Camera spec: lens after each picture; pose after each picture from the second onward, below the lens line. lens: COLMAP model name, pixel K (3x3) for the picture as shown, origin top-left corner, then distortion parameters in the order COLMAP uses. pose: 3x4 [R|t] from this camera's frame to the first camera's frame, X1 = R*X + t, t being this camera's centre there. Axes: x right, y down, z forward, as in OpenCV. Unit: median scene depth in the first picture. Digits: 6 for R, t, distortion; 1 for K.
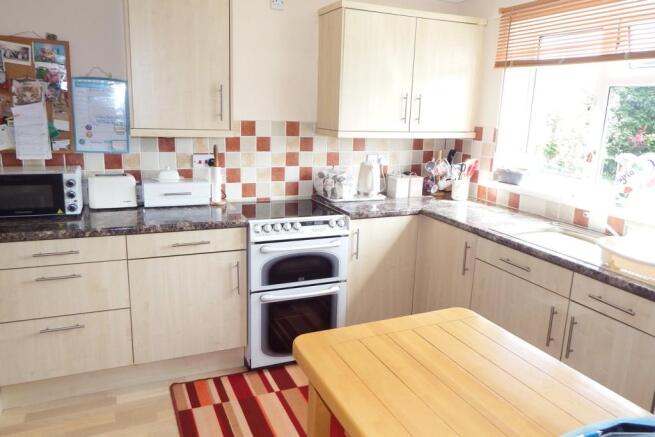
lens RADIAL K [[489.9, 0, 327.6], [0, 489.9, 214.5], [0, 0, 1]] dist [0.006451, 0.004508]
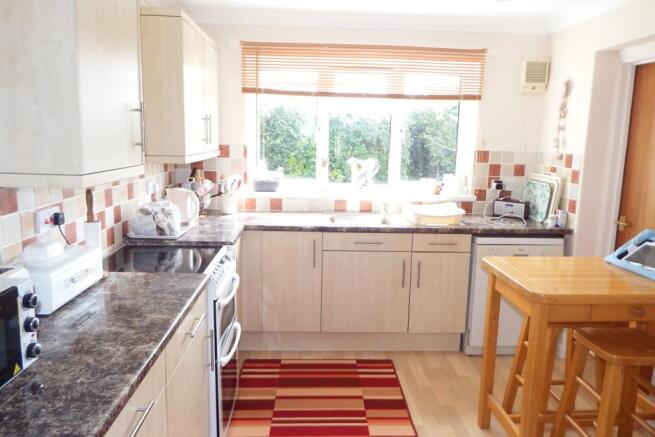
lens RADIAL K [[489.9, 0, 328.0], [0, 489.9, 220.8], [0, 0, 1]] dist [0.006451, 0.004508]
pose [[0.350145, -0.184912, 0.918262, -0.696748], [0.191697, 0.973718, 0.122983, -0.114329], [-0.916870, 0.132966, 0.376390, 0.439566]]
